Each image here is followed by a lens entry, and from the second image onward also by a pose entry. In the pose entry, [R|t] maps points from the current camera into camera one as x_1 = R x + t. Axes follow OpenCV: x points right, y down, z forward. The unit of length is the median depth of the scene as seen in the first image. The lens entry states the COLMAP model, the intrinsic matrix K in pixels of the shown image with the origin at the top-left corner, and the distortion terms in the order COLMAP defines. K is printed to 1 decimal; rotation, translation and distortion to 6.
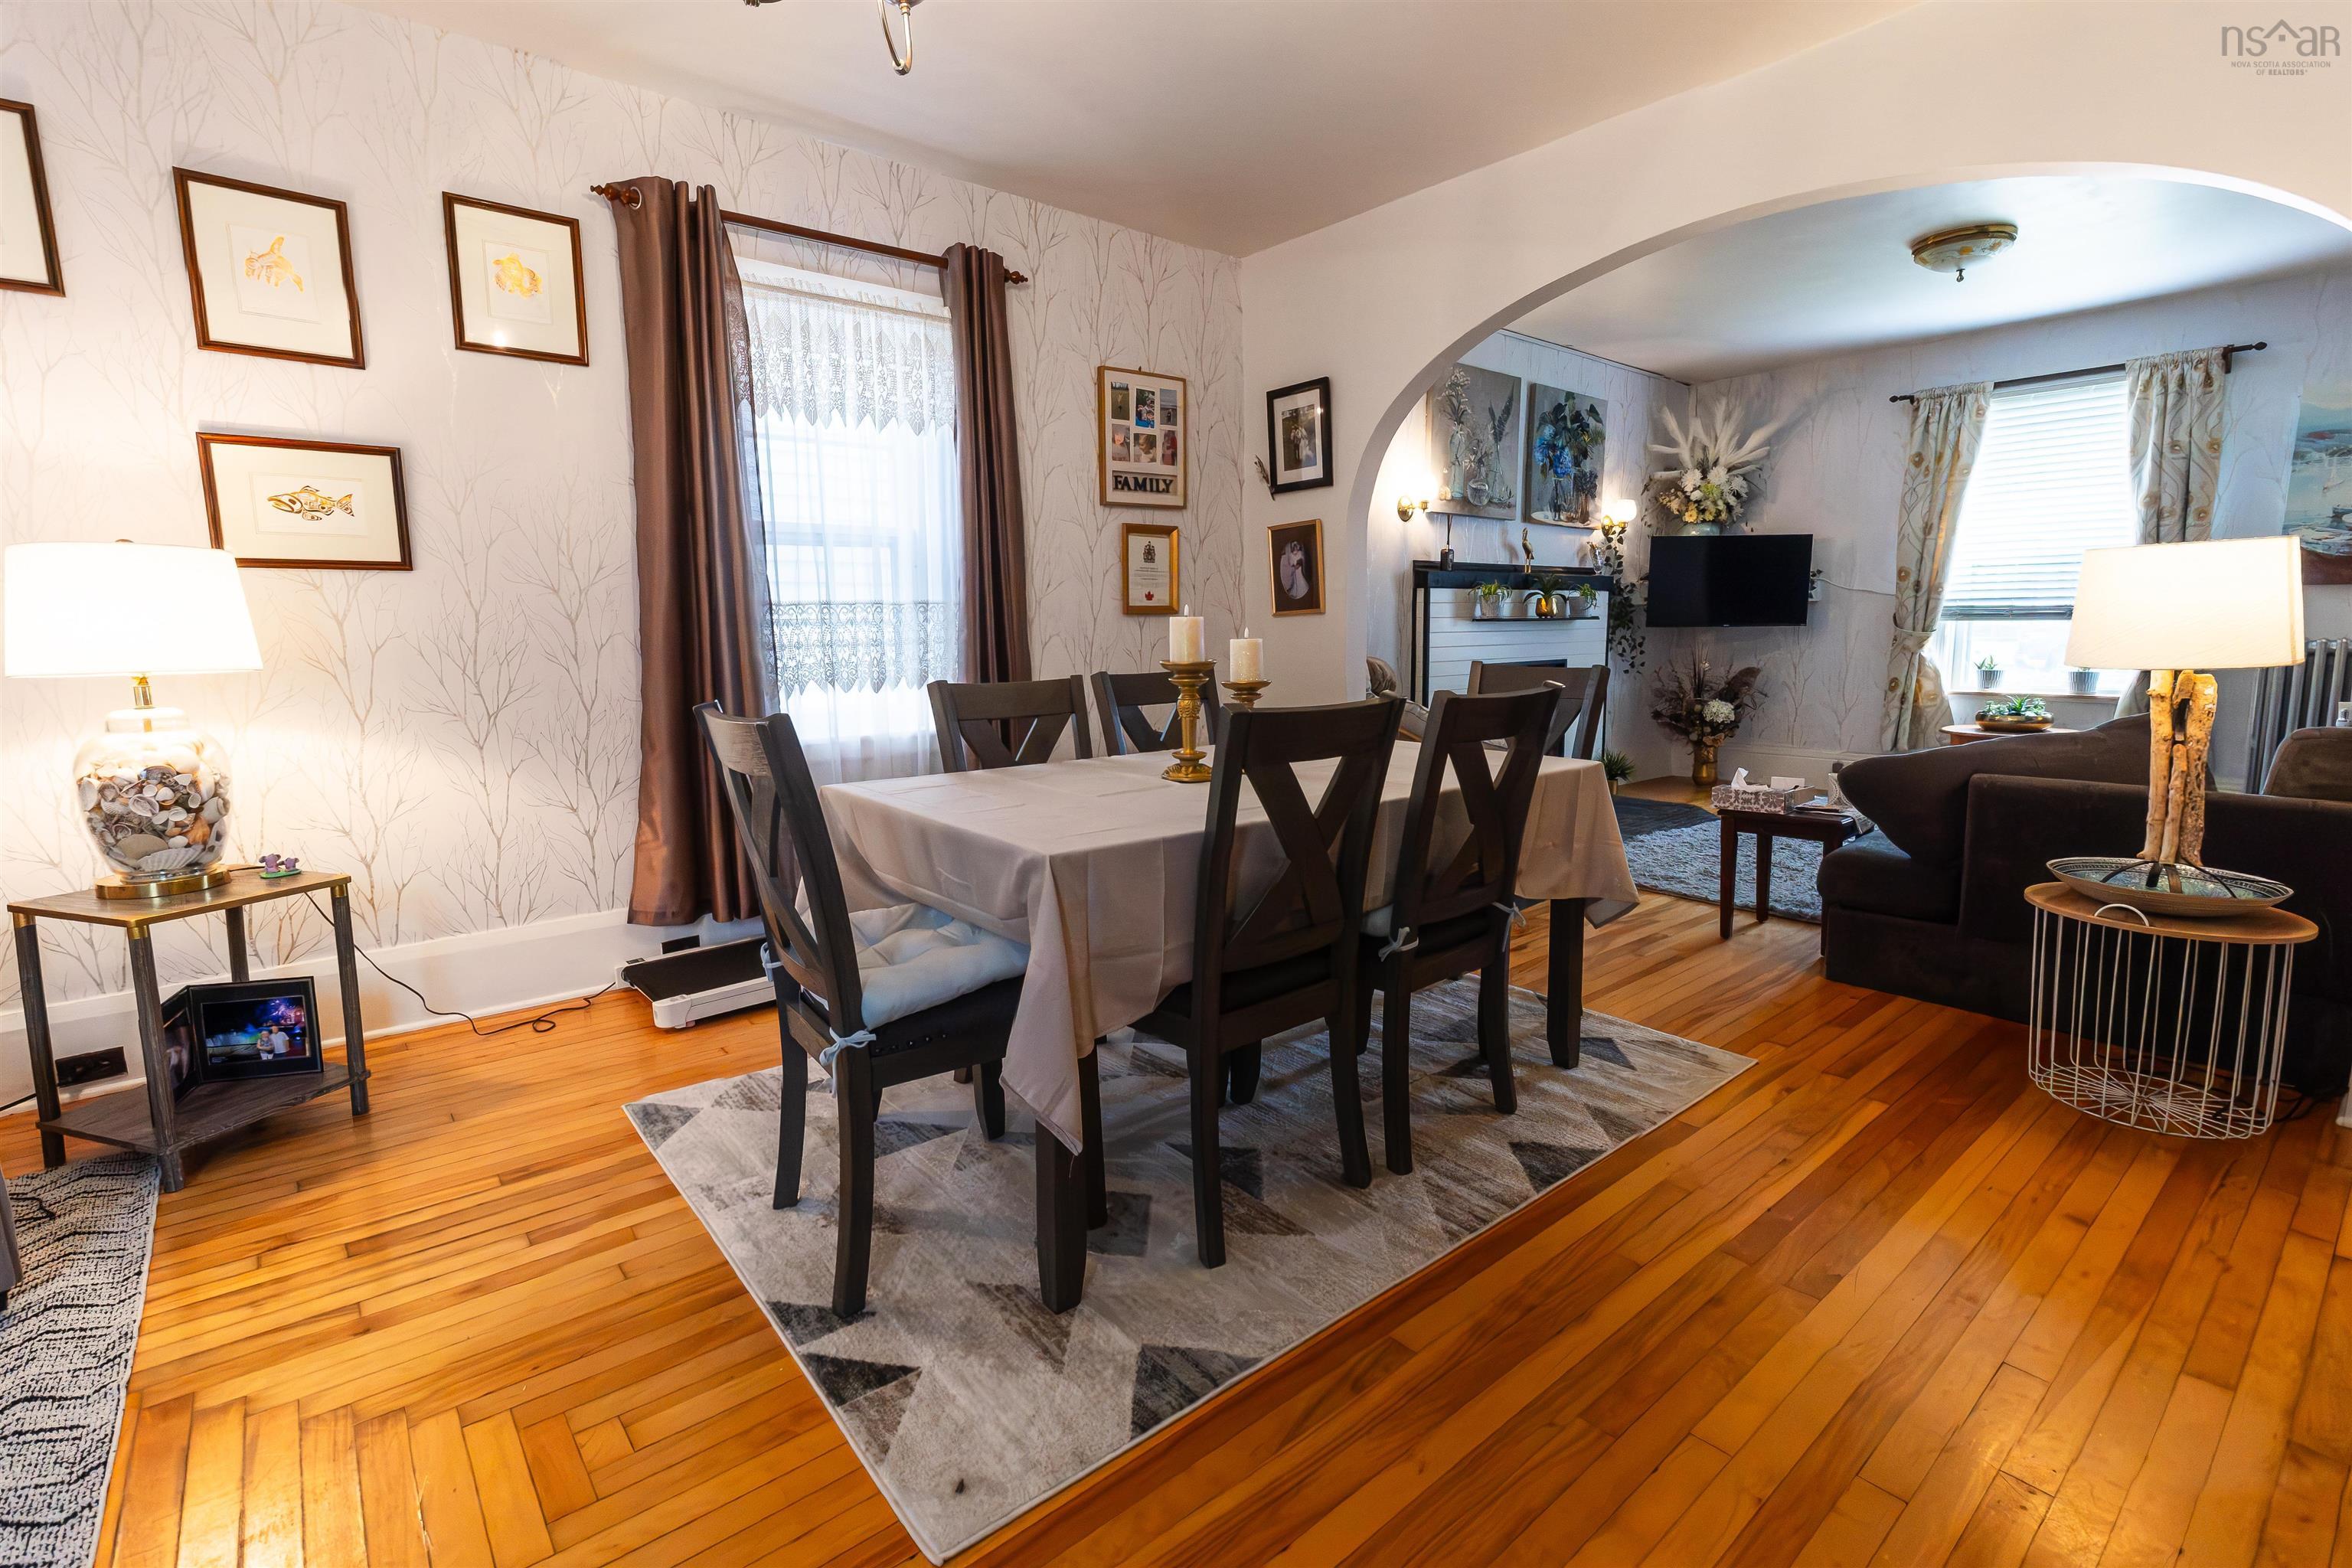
lens RADIAL K [[1083.1, 0, 1190.5], [0, 1083.1, 772.0], [0, 0, 1]] dist [0.004379, 0.000156]
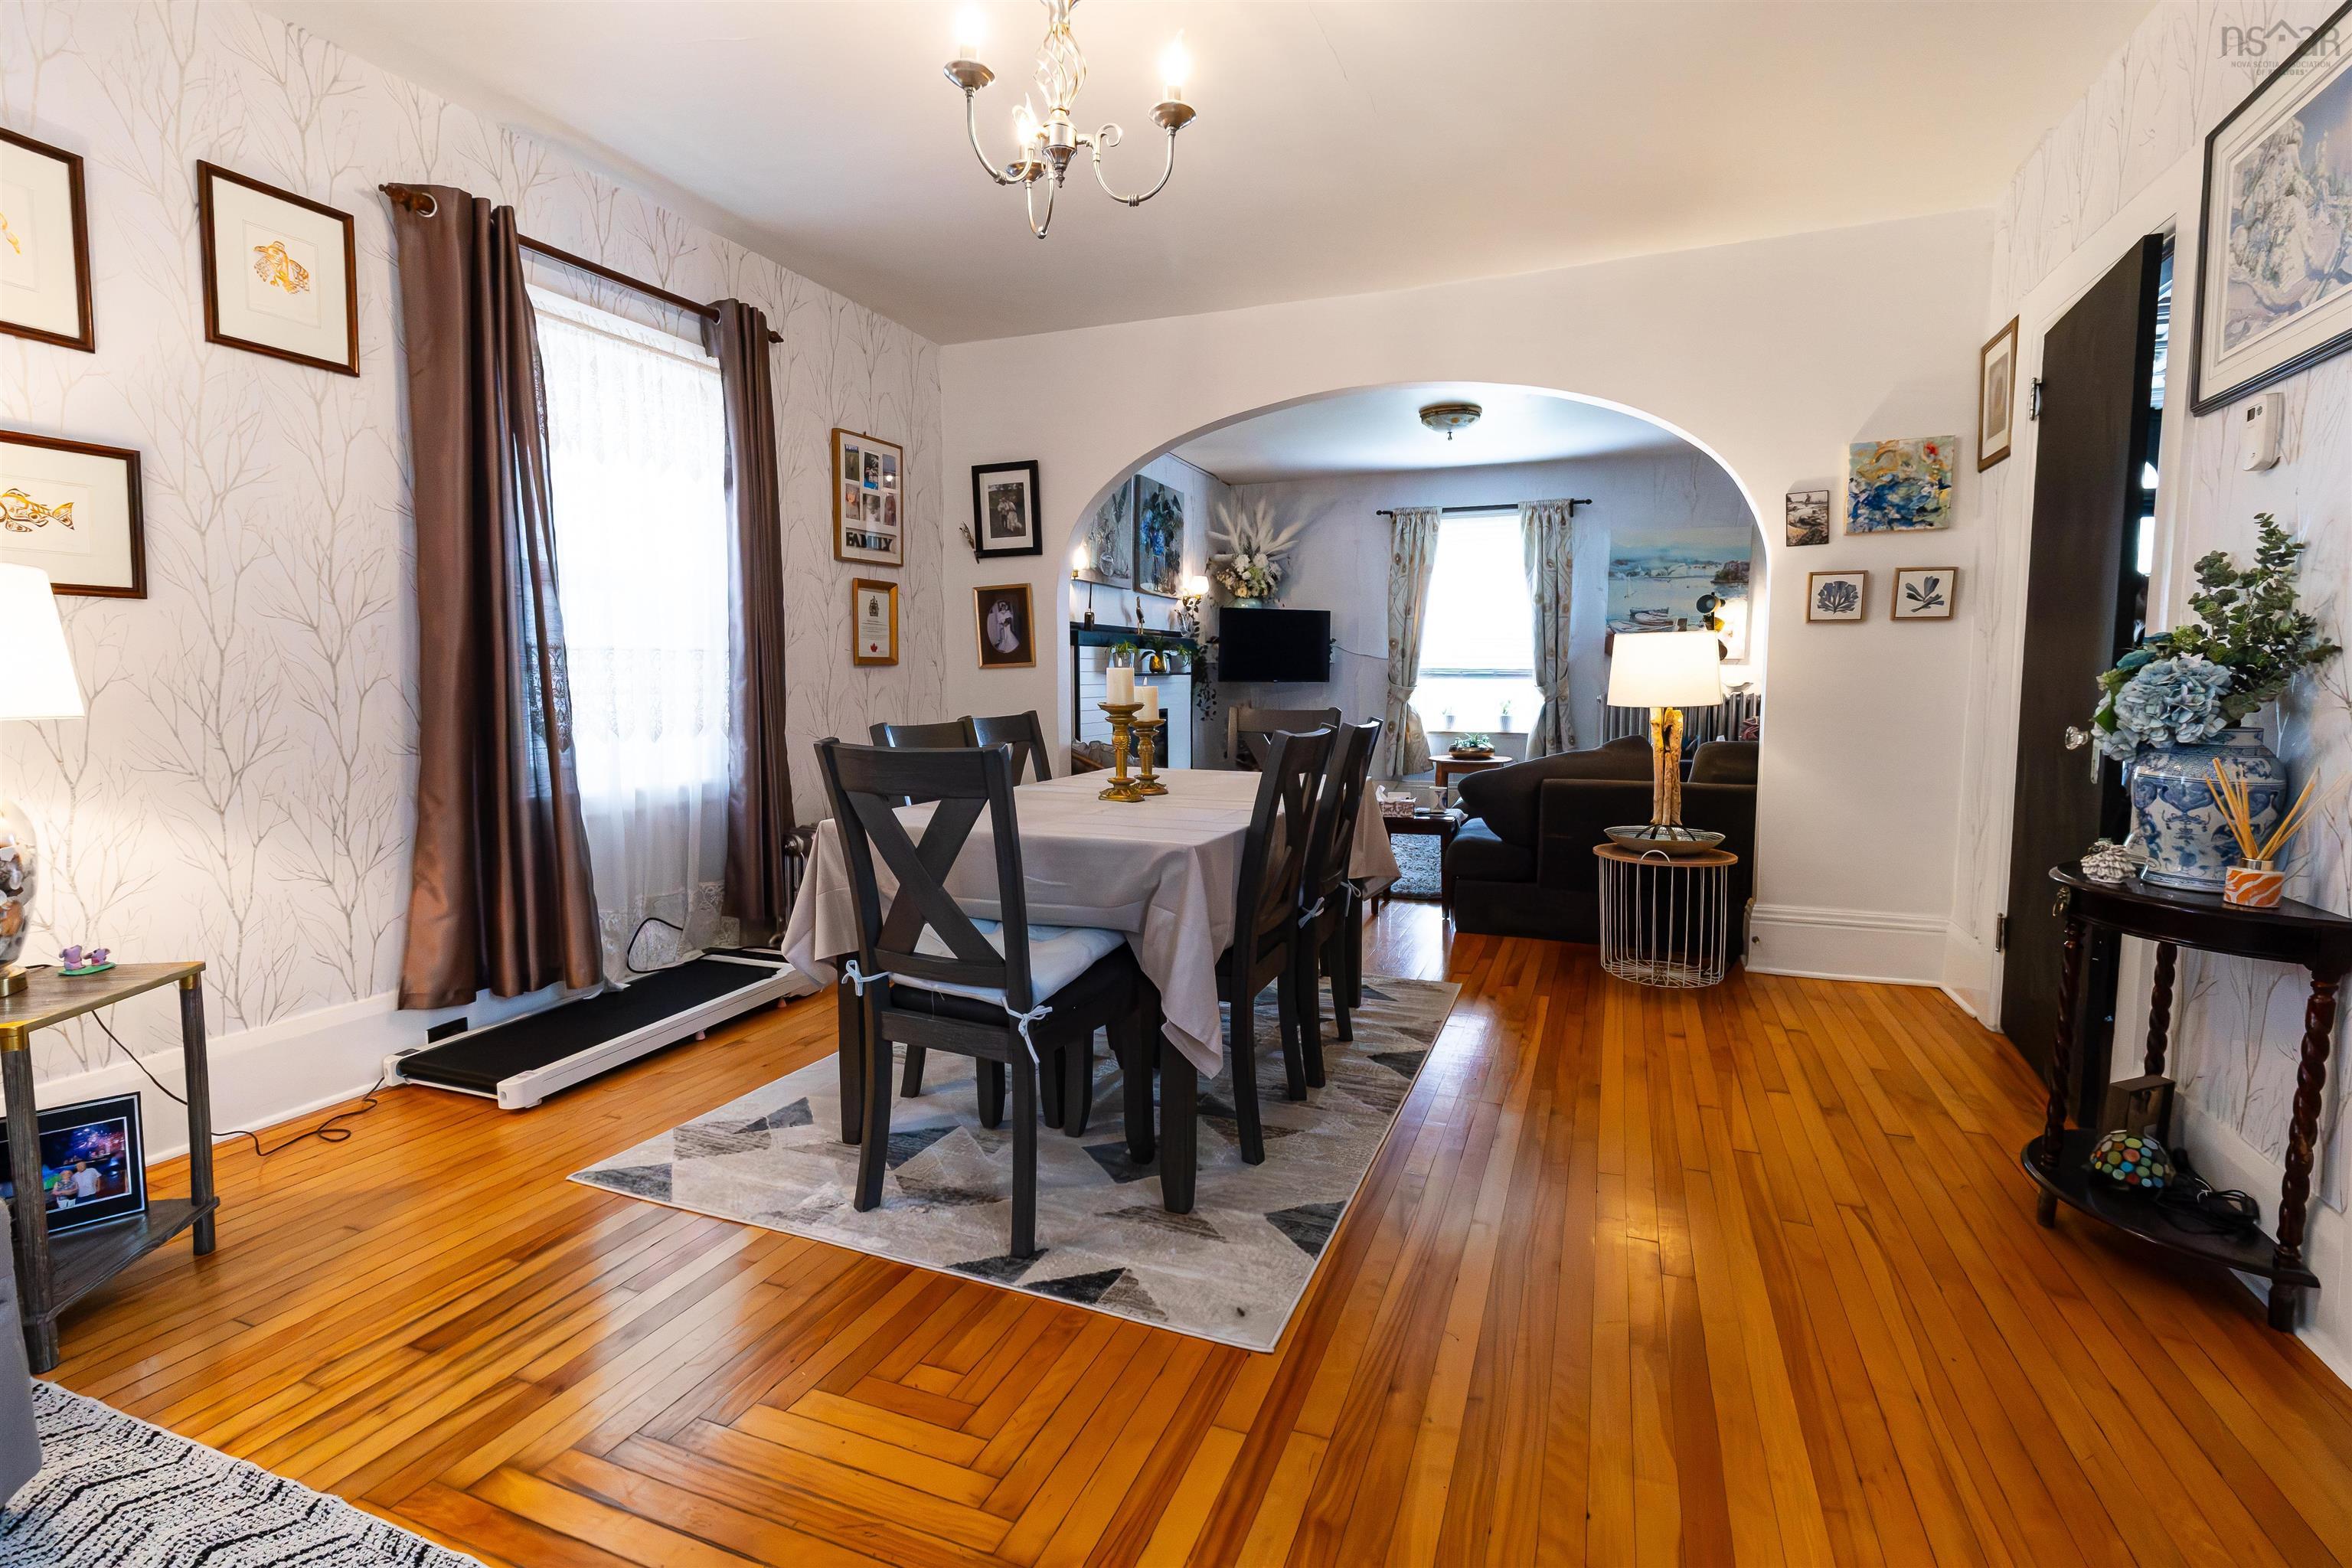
lens RADIAL K [[1083.1, 0, 1196.8], [0, 1083.1, 766.5], [0, 0, 1]] dist [0.004379, 0.000156]
pose [[0.878979, -0.029551, 0.475943, -0.344820], [0.055835, 0.997591, -0.041177, 0.015790], [-0.473580, 0.062768, 0.878511, -0.074311]]
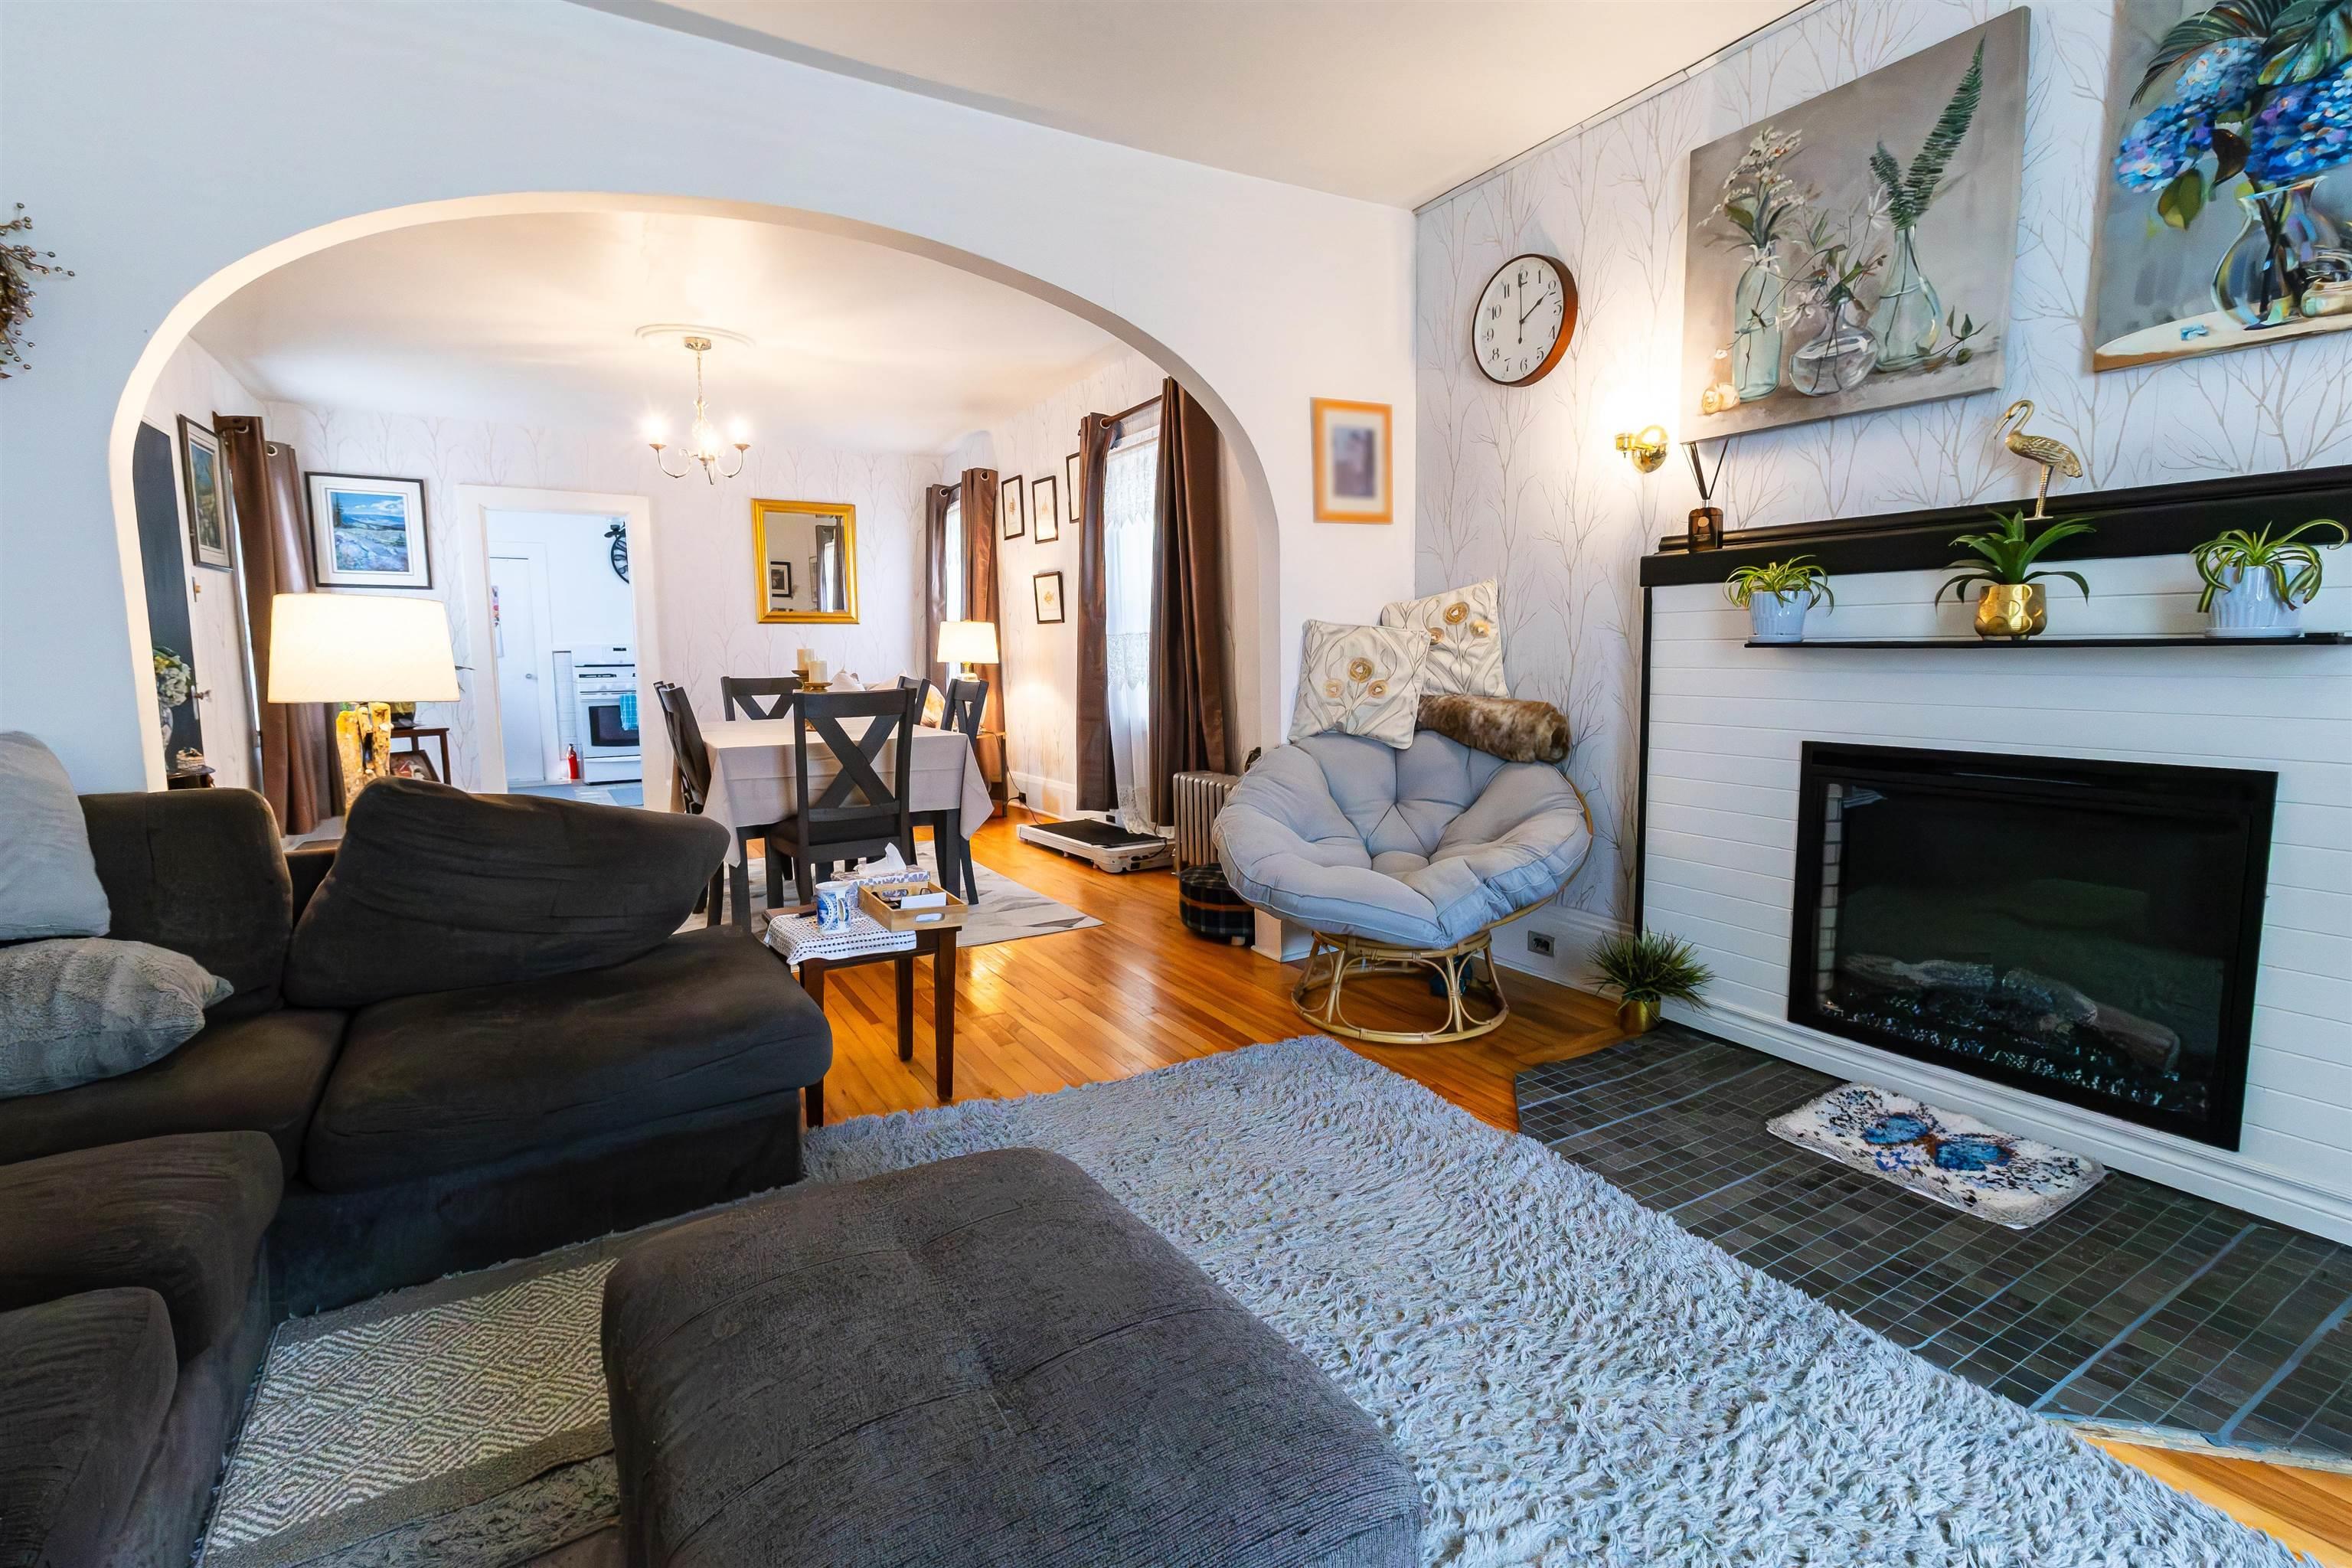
lens RADIAL K [[1083.1, 0, 1195.1], [0, 1083.1, 773.3], [0, 0, 1]] dist [0.004379, 0.000156]
pose [[-0.164825, 0.129427, -0.977794, 1.307371], [-0.120206, 0.981327, 0.150158, -0.211838], [0.978970, 0.142286, -0.146190, 1.396842]]
